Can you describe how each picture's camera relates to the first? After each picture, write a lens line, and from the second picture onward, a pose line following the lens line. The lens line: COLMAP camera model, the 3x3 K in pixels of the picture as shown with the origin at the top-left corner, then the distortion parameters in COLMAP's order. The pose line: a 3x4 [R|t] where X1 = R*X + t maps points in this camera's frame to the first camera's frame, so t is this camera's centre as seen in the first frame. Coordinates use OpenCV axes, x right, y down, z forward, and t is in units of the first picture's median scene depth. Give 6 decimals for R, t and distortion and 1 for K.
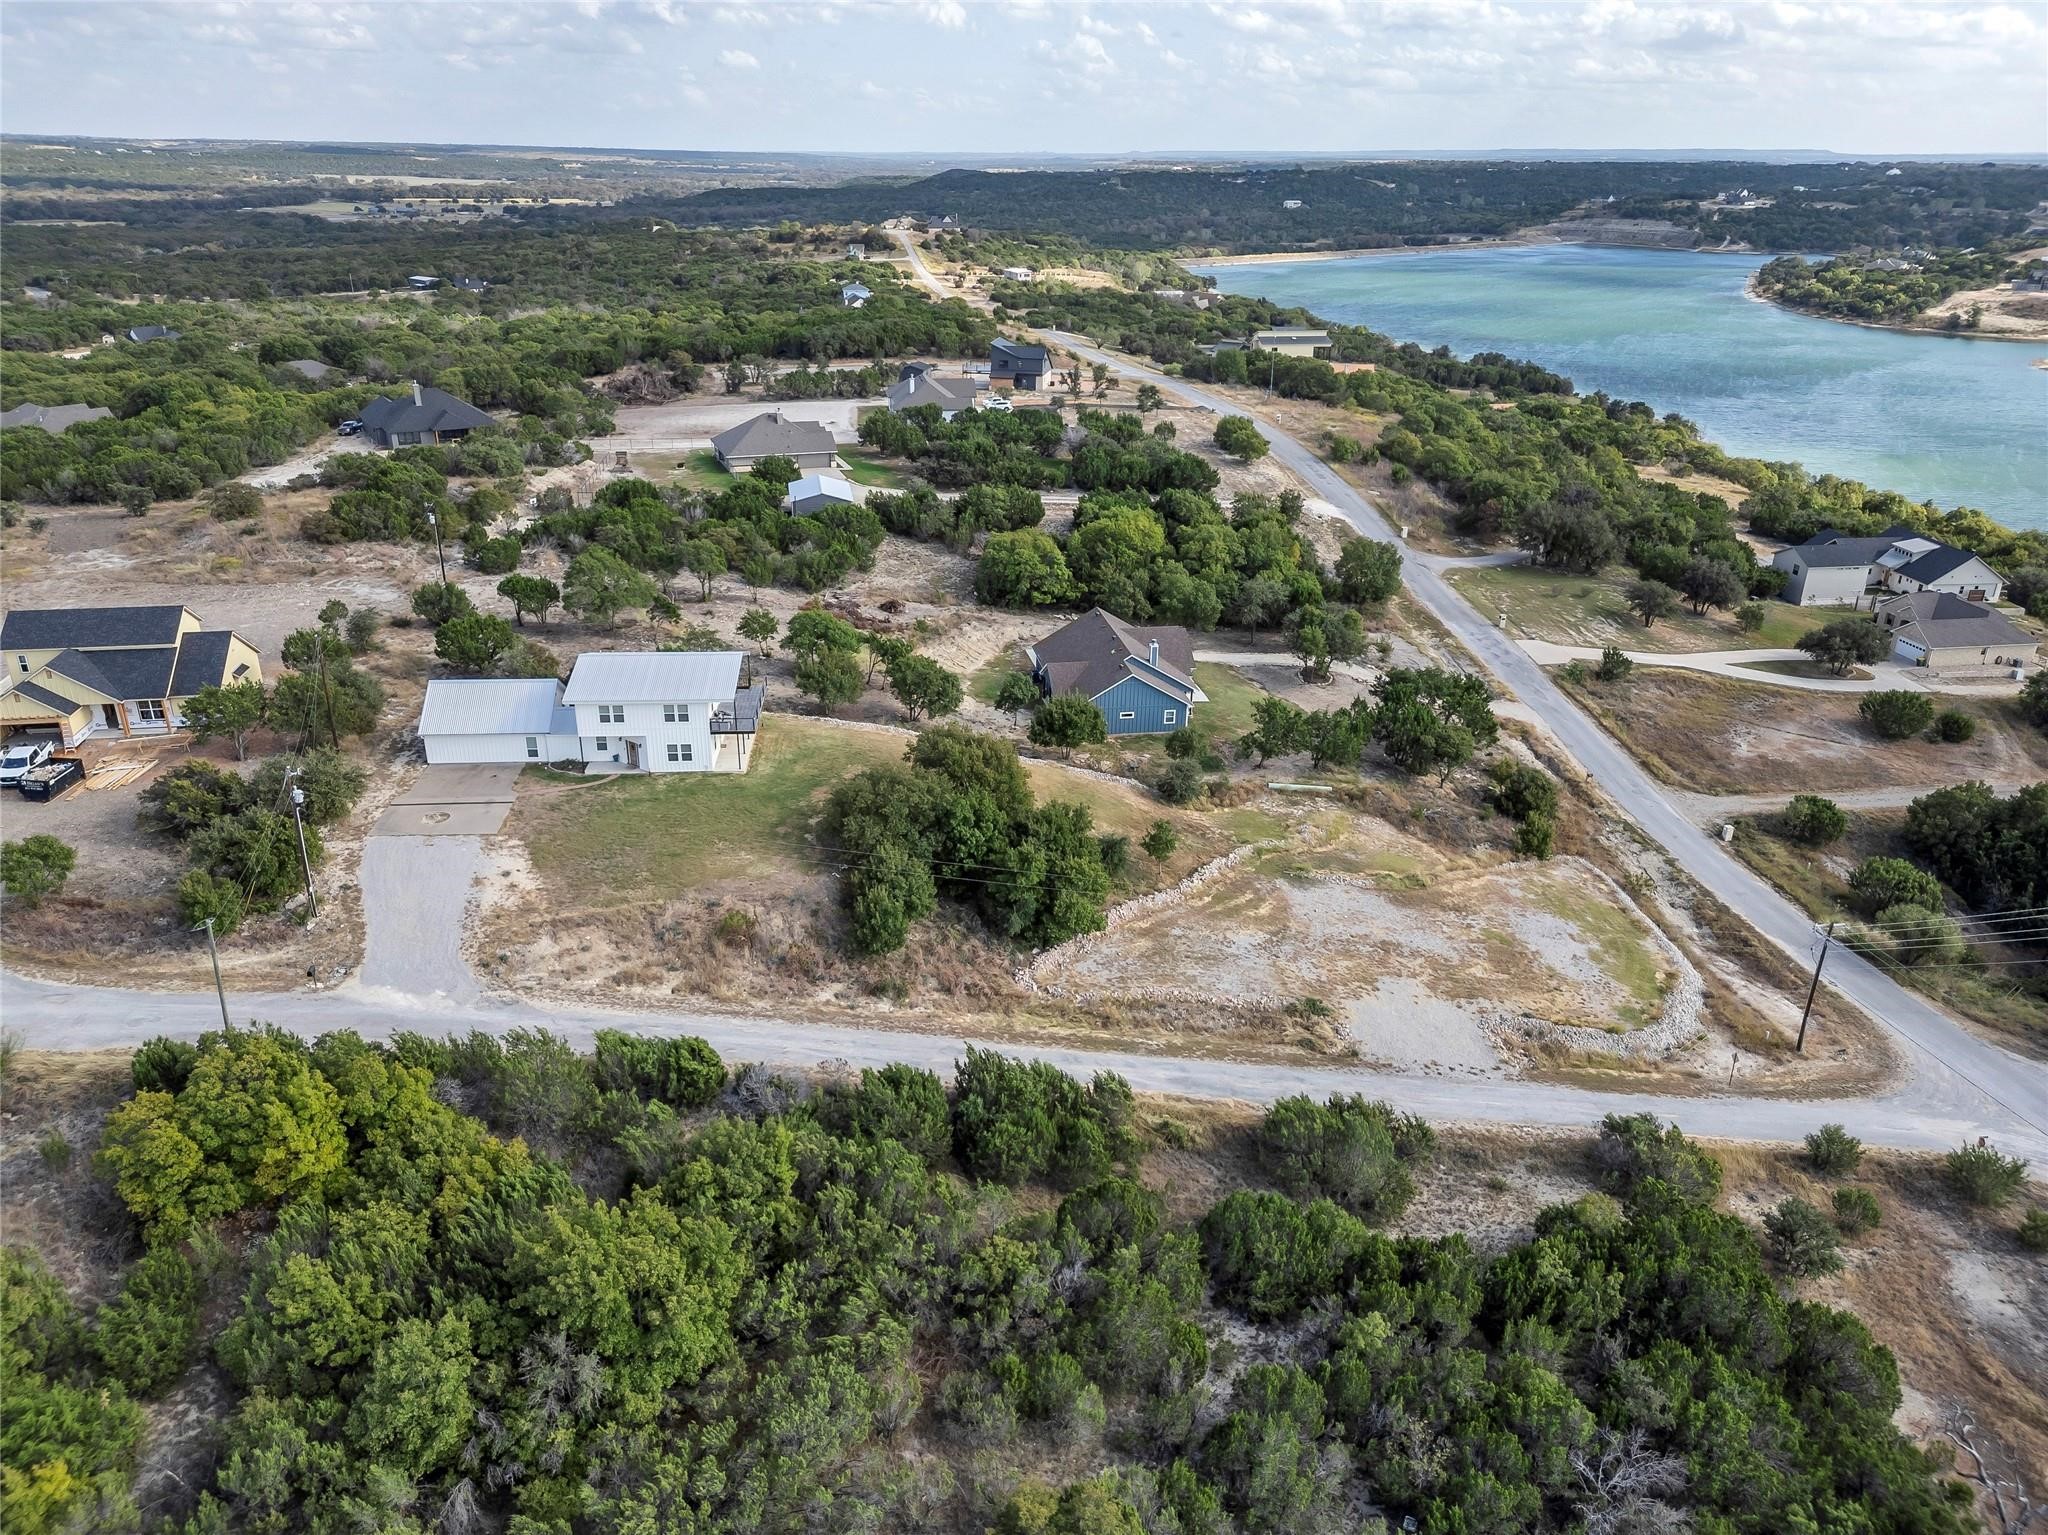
lens RADIAL K [[1431.5, 0, 1011.1], [0, 1431.5, 766.2], [0, 0, 1]] dist [0.065486, -0.060718]
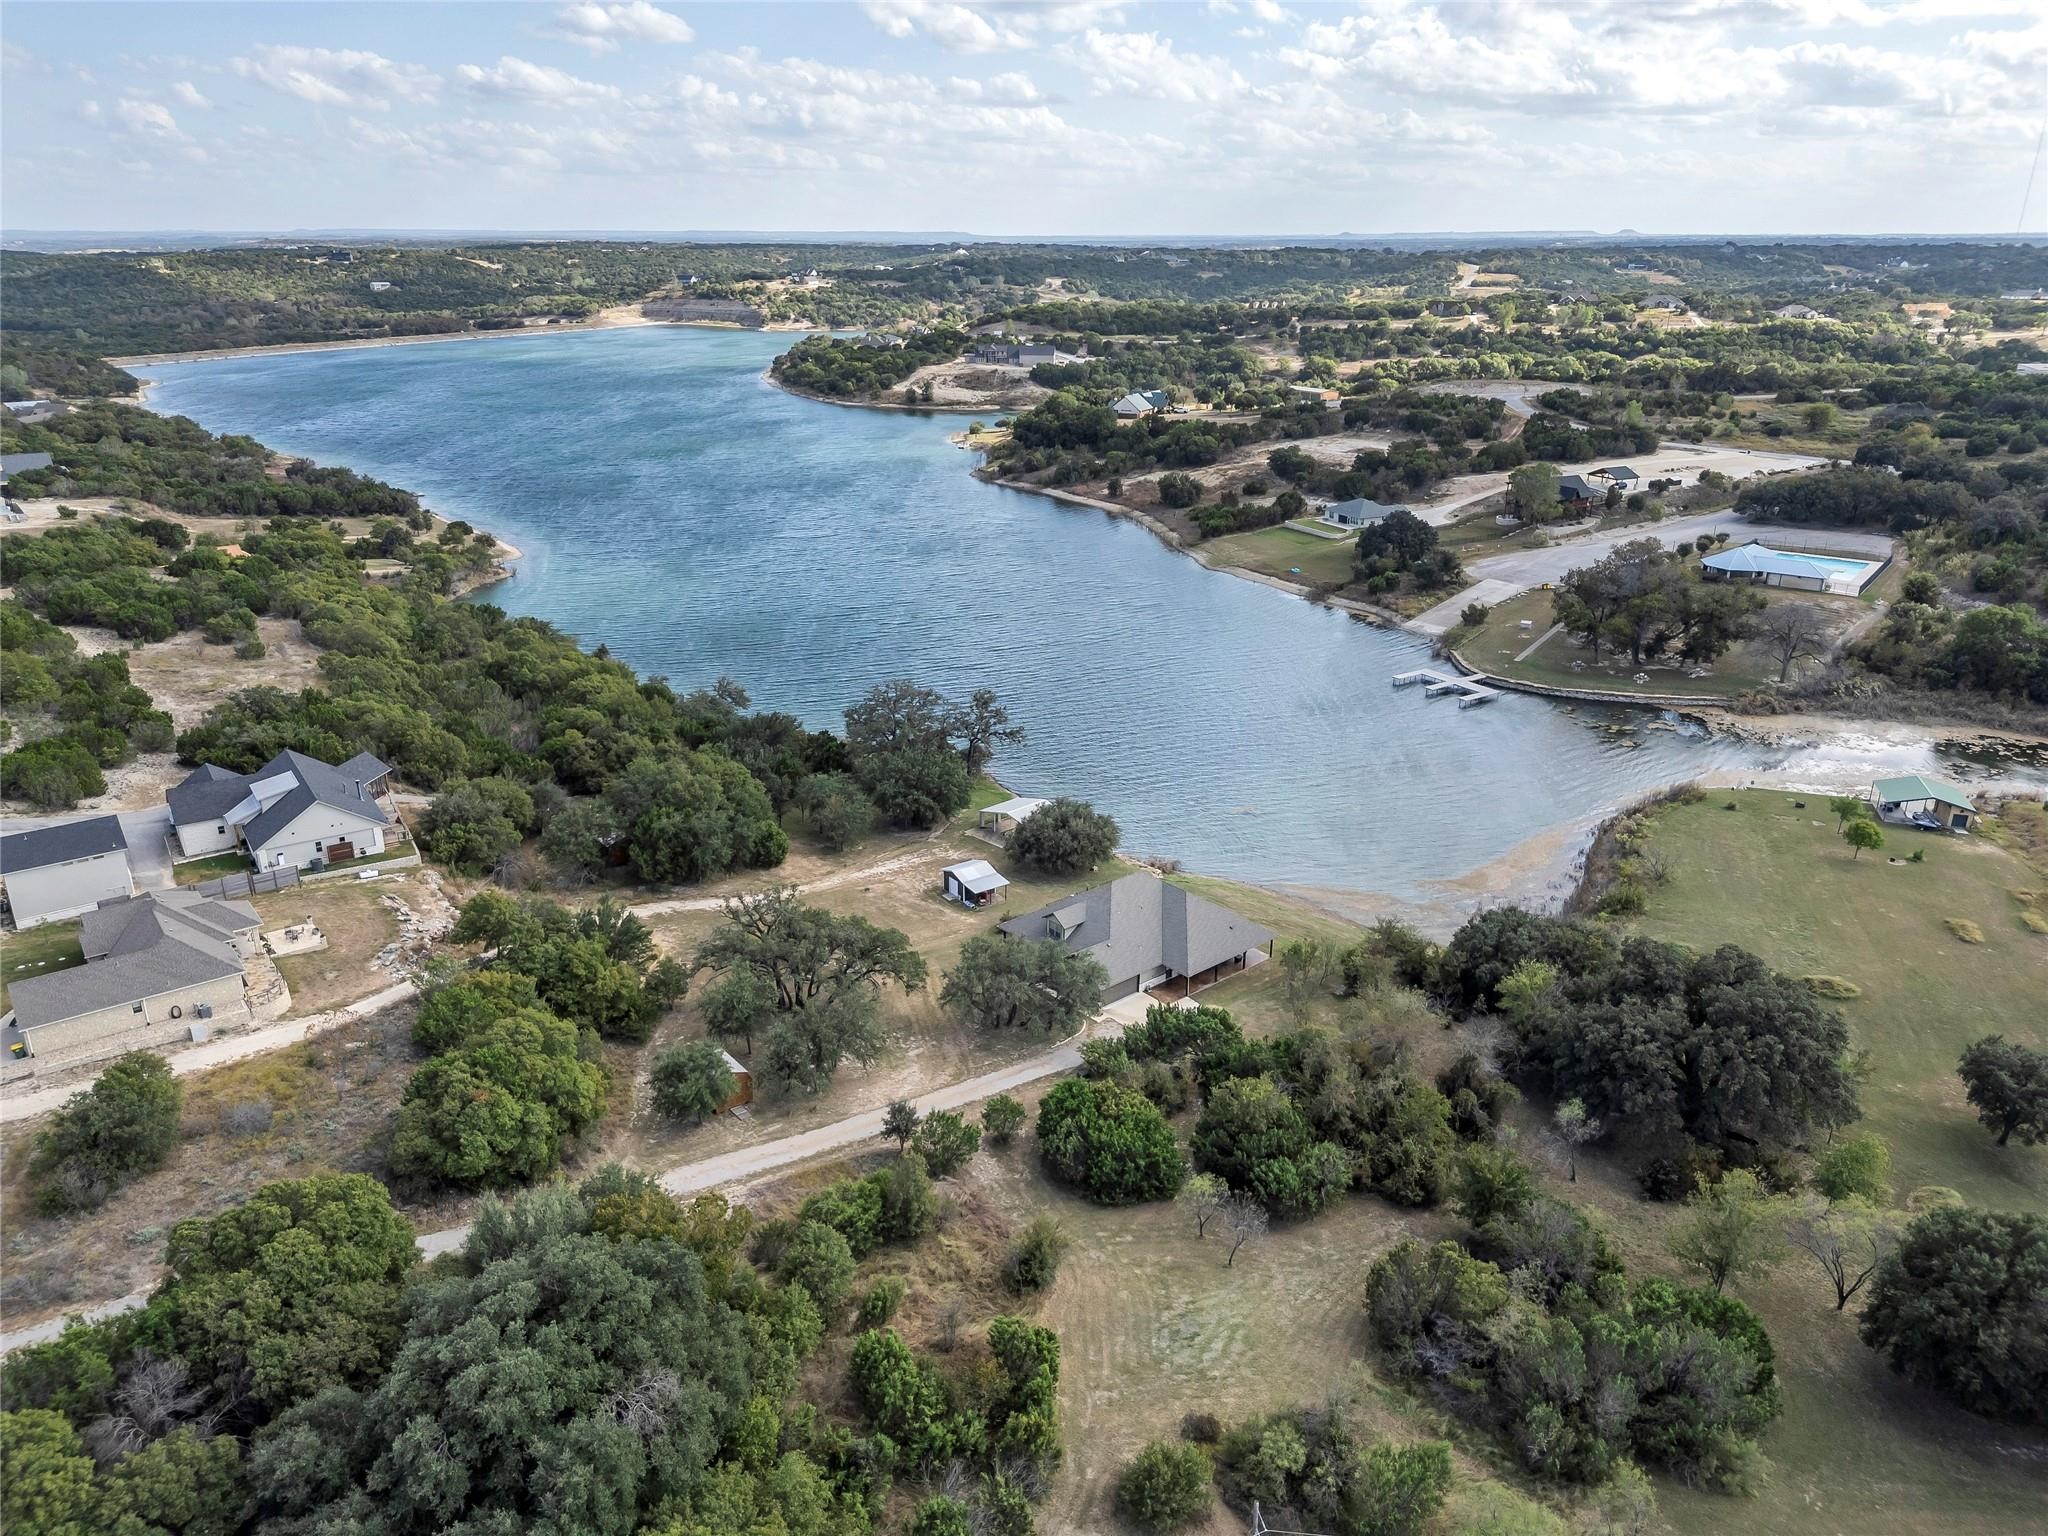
lens RADIAL K [[1443.1, 0, 1024.0], [0, 1443.1, 768.0], [0, 0, 1]] dist [0.061432, -0.068586]
pose [[0.871292, -0.173290, 0.459152, 0.188256], [0.195388, 0.980726, -0.000631, -0.028236], [-0.450193, 0.090263, 0.888357, 0.068318]]
